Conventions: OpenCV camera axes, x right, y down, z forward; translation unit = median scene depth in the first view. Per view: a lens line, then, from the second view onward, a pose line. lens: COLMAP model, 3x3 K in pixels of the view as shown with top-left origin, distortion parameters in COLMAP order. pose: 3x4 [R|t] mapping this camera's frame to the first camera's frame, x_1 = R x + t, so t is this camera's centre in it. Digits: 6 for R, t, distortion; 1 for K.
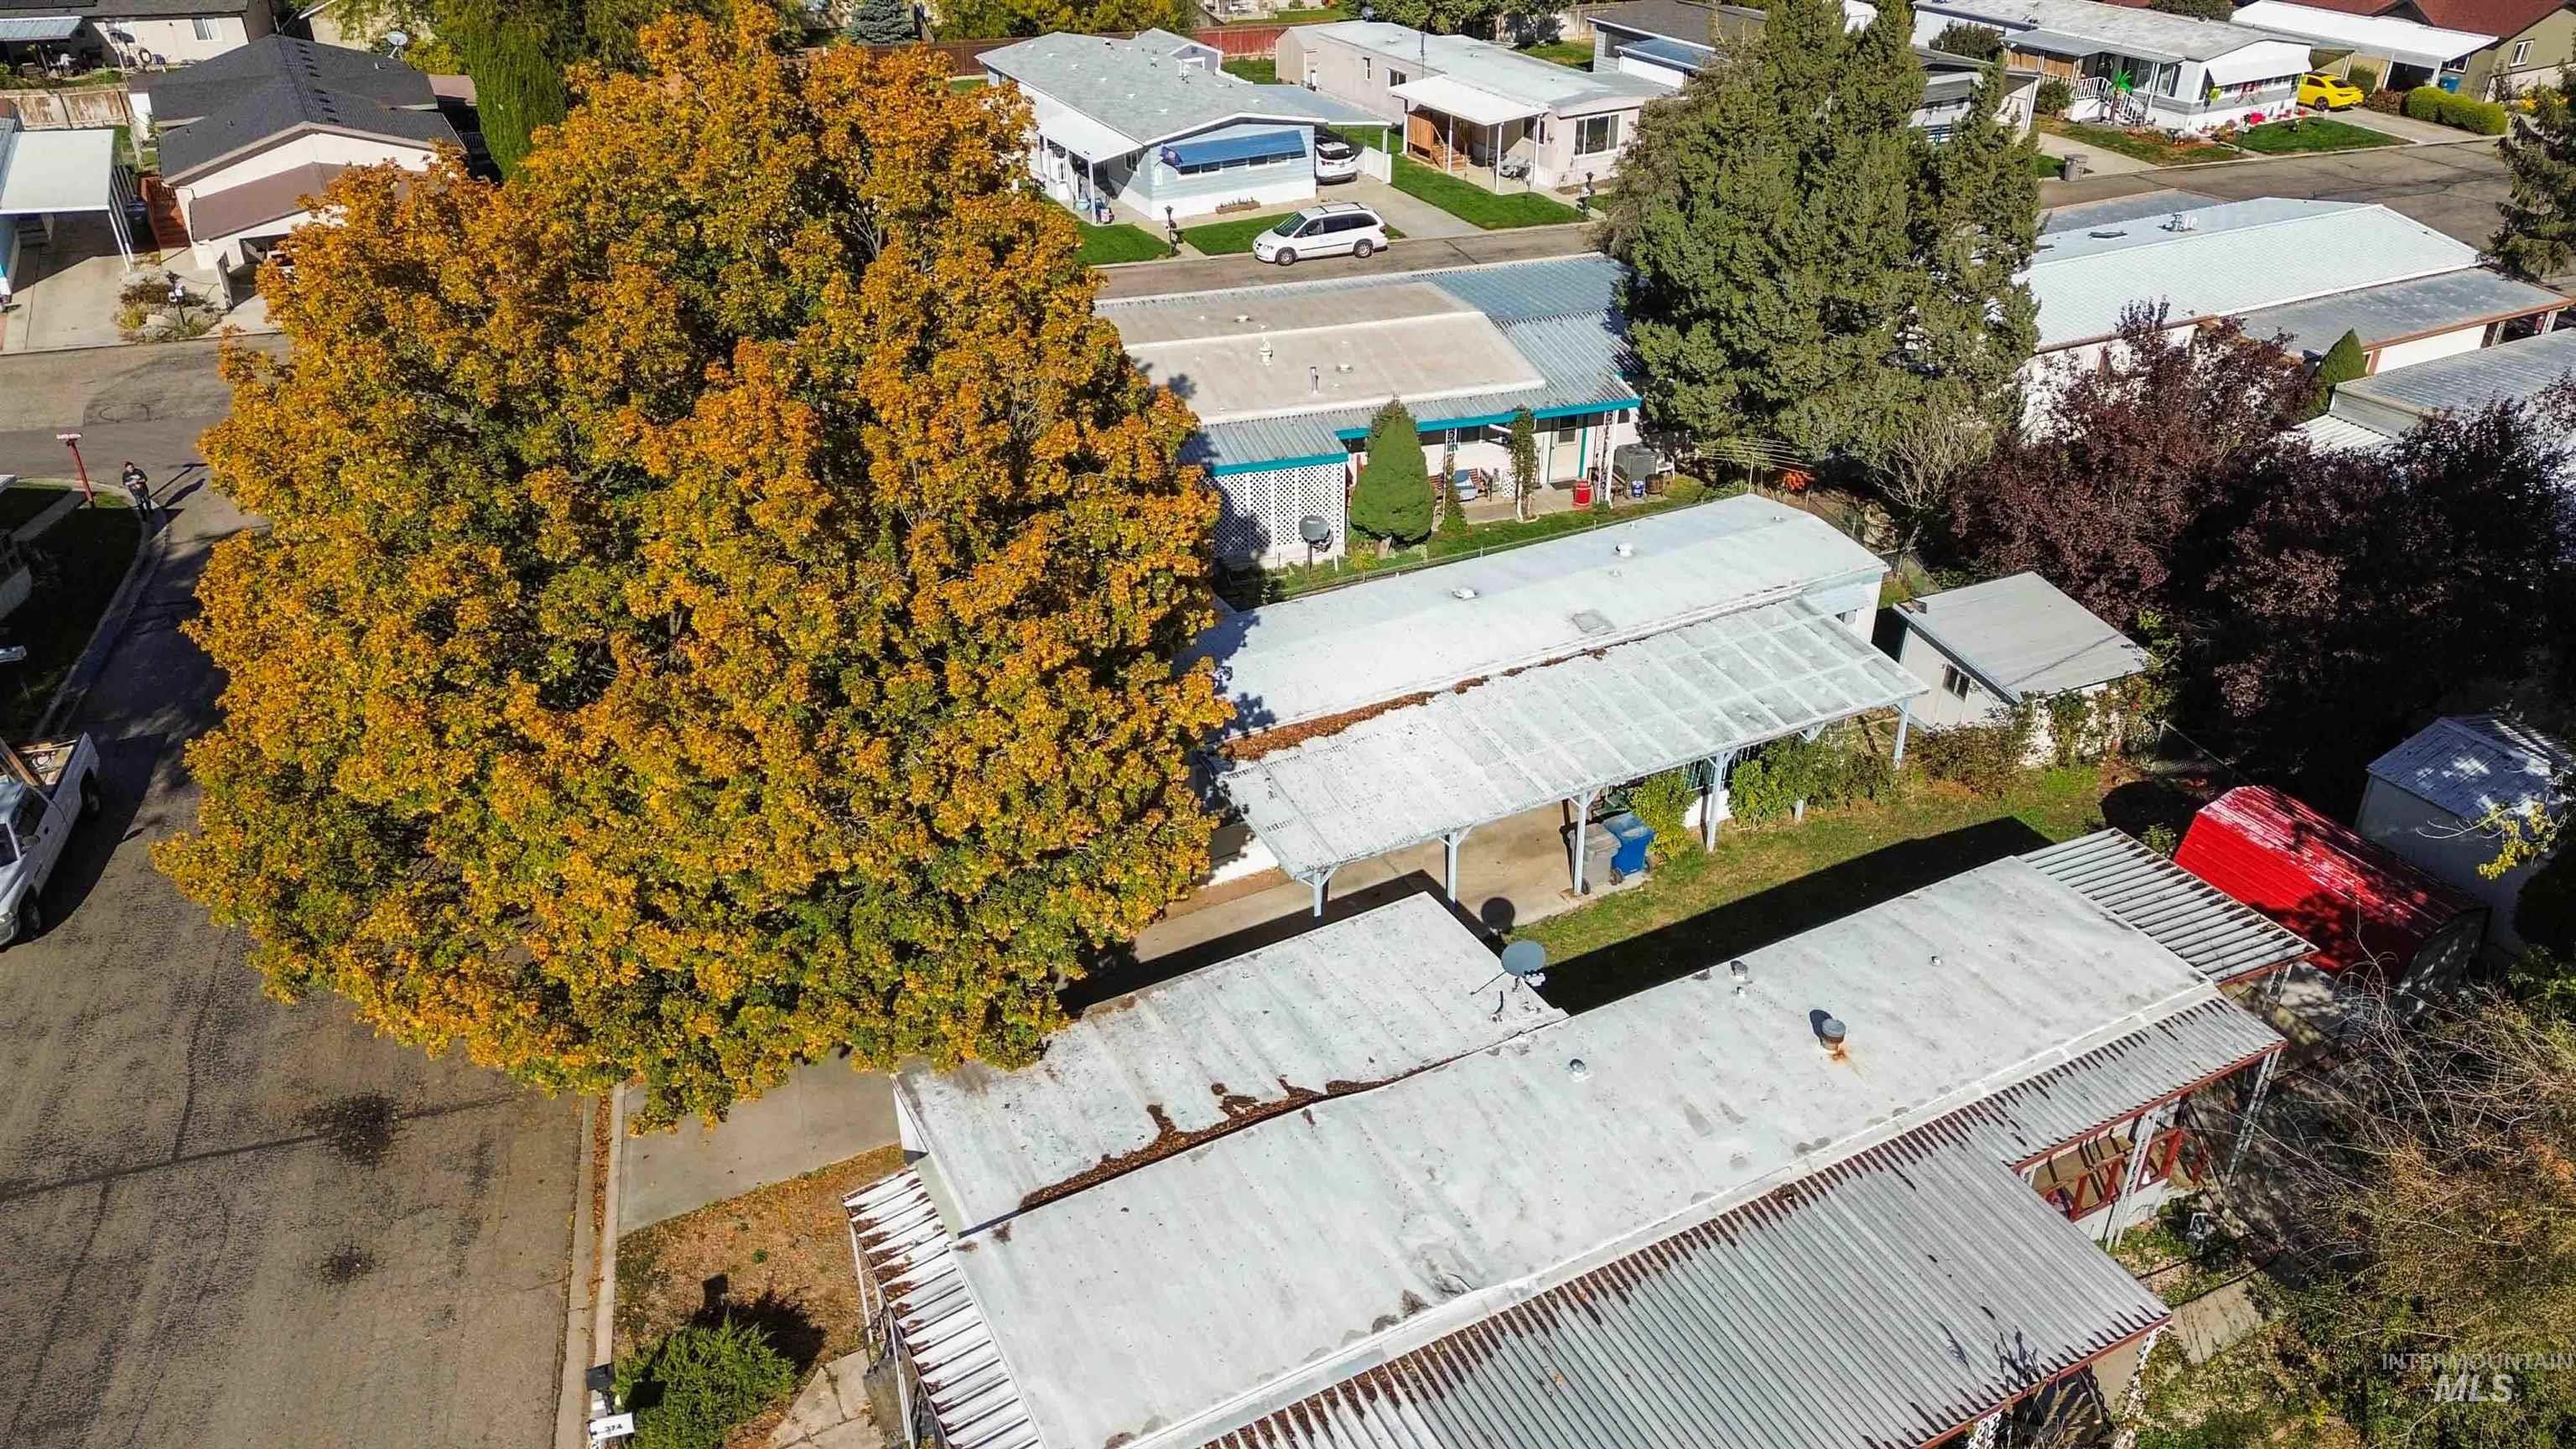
lens RADIAL K [[1791.6, 0, 1288.0], [0, 1791.6, 724.5], [0, 0, 1]] dist [0.071470, -0.074186]
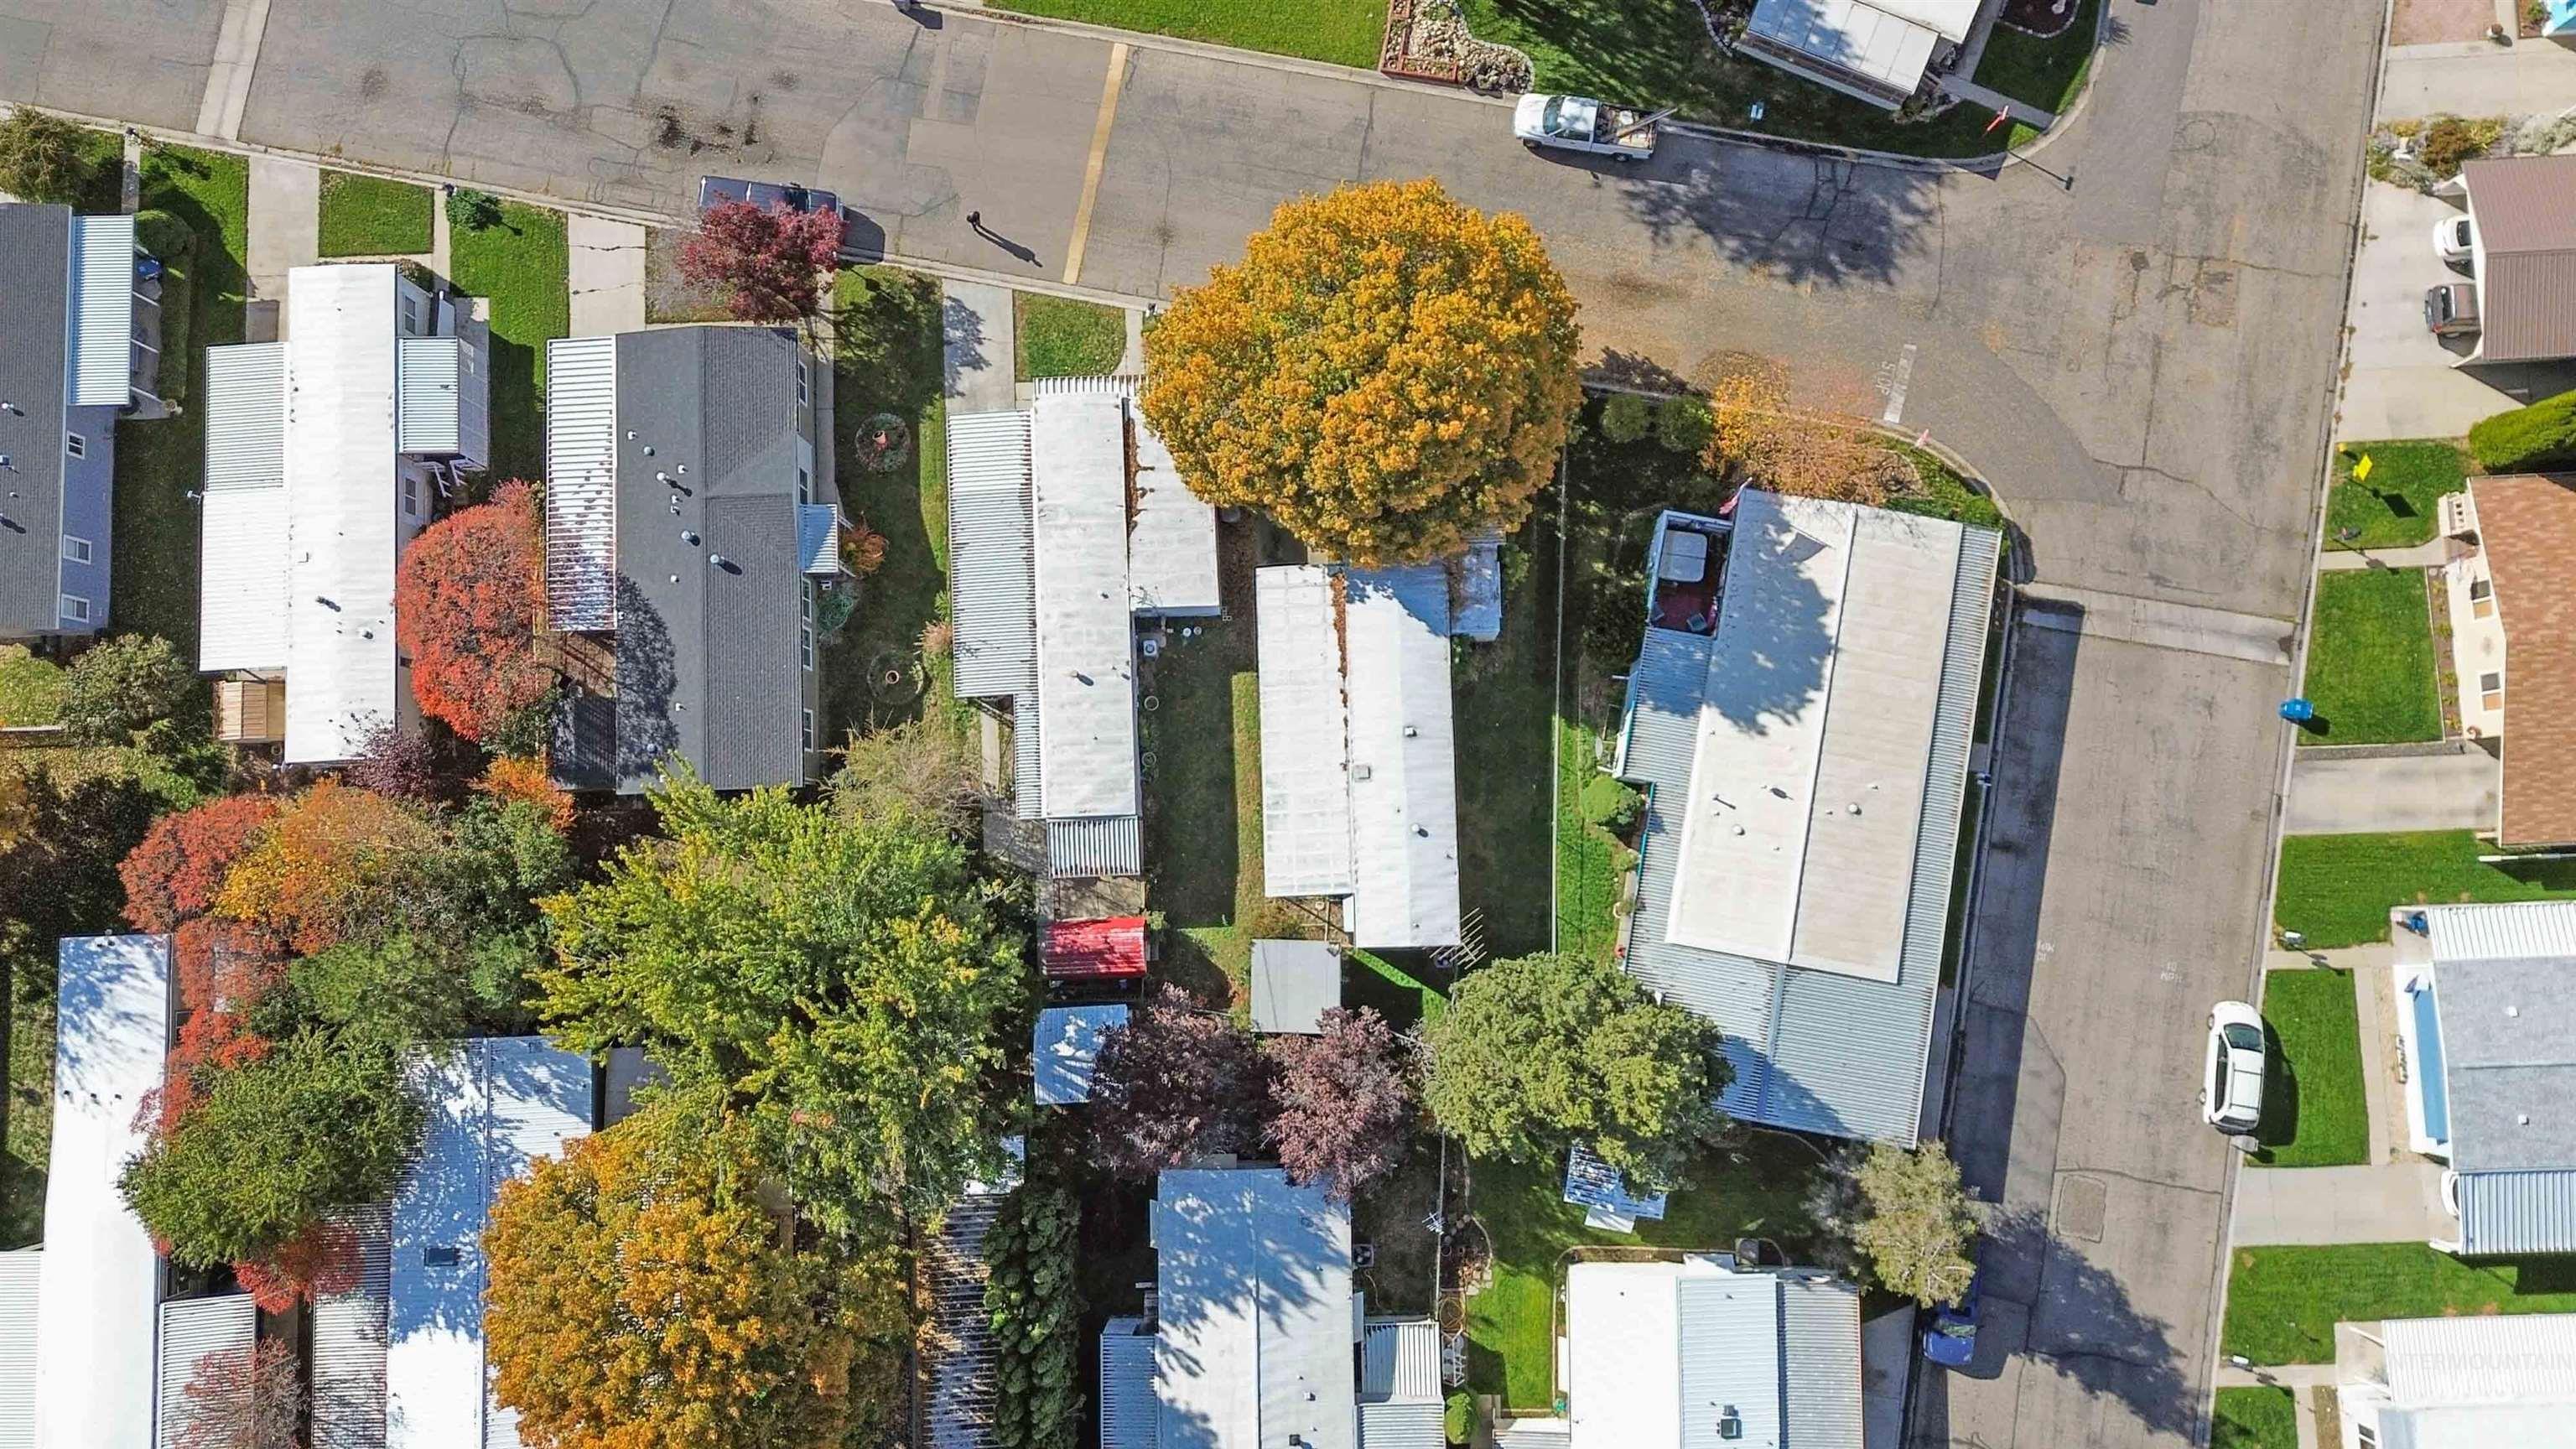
lens RADIAL K [[1791.6, 0, 1288.0], [0, 1791.6, 724.5], [0, 0, 1]] dist [0.071470, -0.074186]
pose [[-0.434133, 0.897144, -0.081616, 0.292250], [-0.470146, -0.148357, 0.870030, -1.638149], [0.768434, 0.416081, 0.486195, -0.094753]]
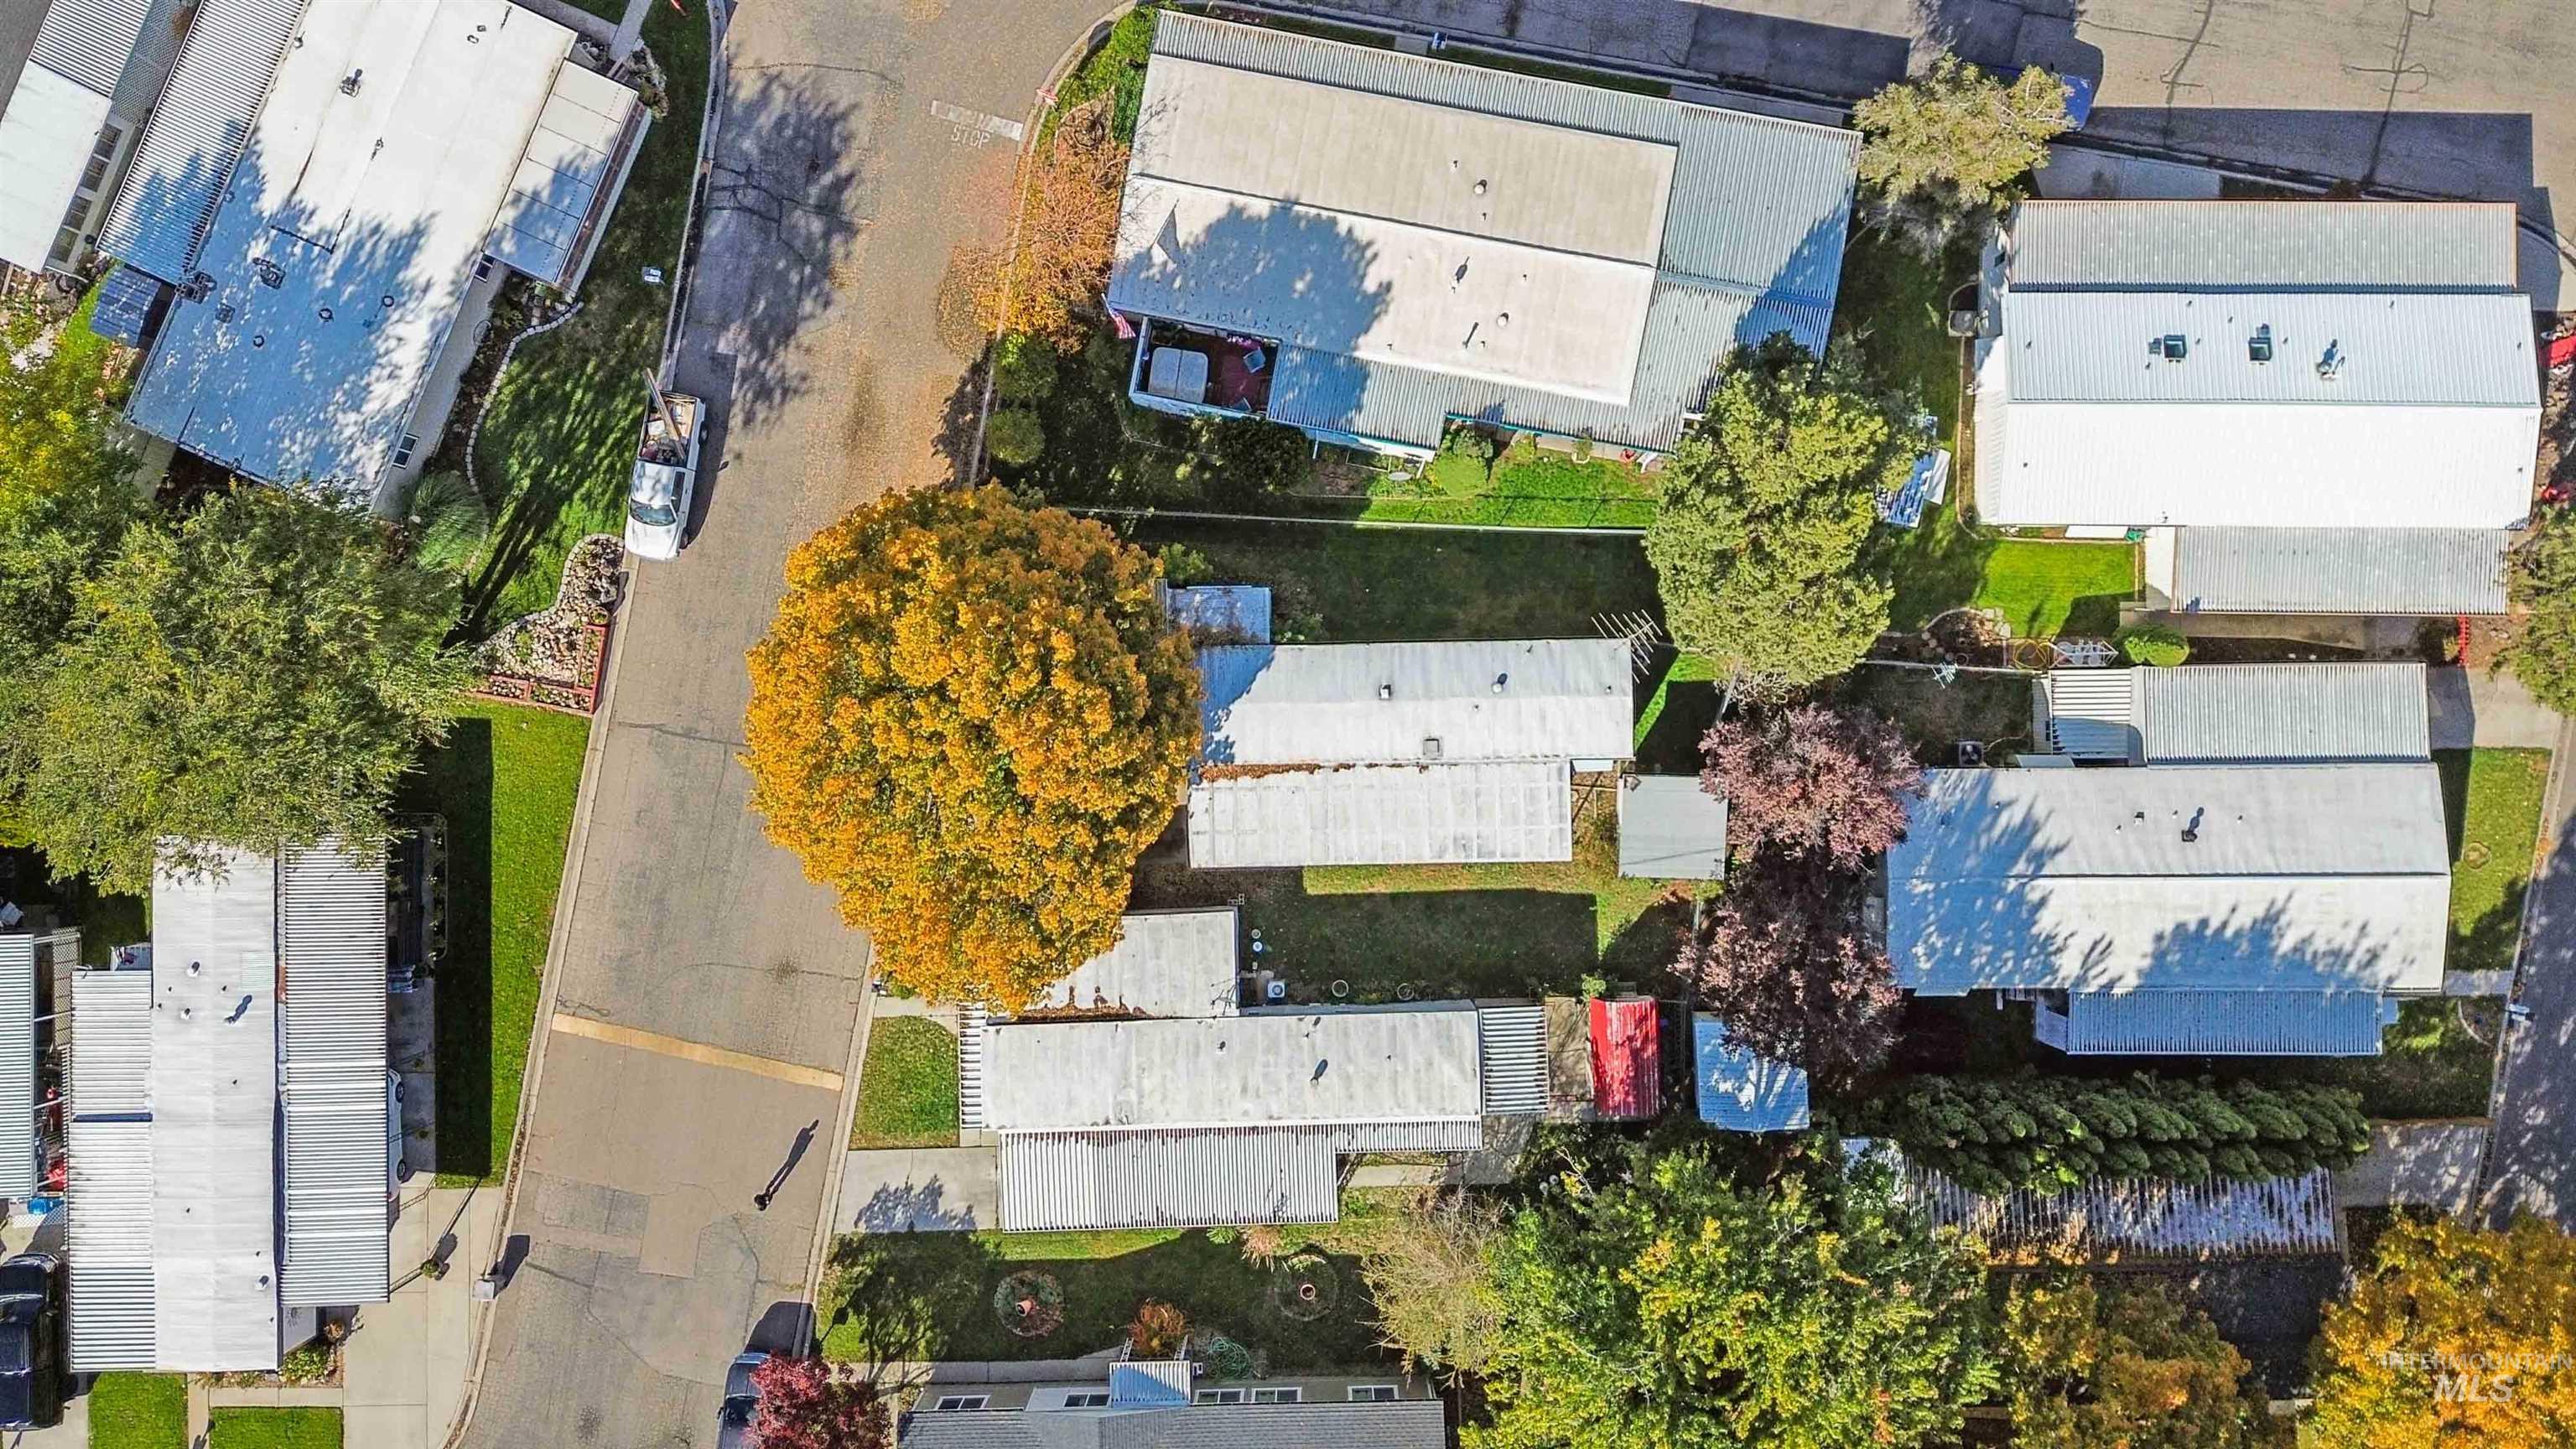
lens RADIAL K [[1791.6, 0, 1288.0], [0, 1791.6, 724.5], [0, 0, 1]] dist [0.071470, -0.074186]
pose [[0.896721, 0.441984, -0.023284, 0.062236], [-0.218851, 0.488516, 0.844663, -1.408077], [0.384702, -0.752331, 0.534791, -0.006808]]
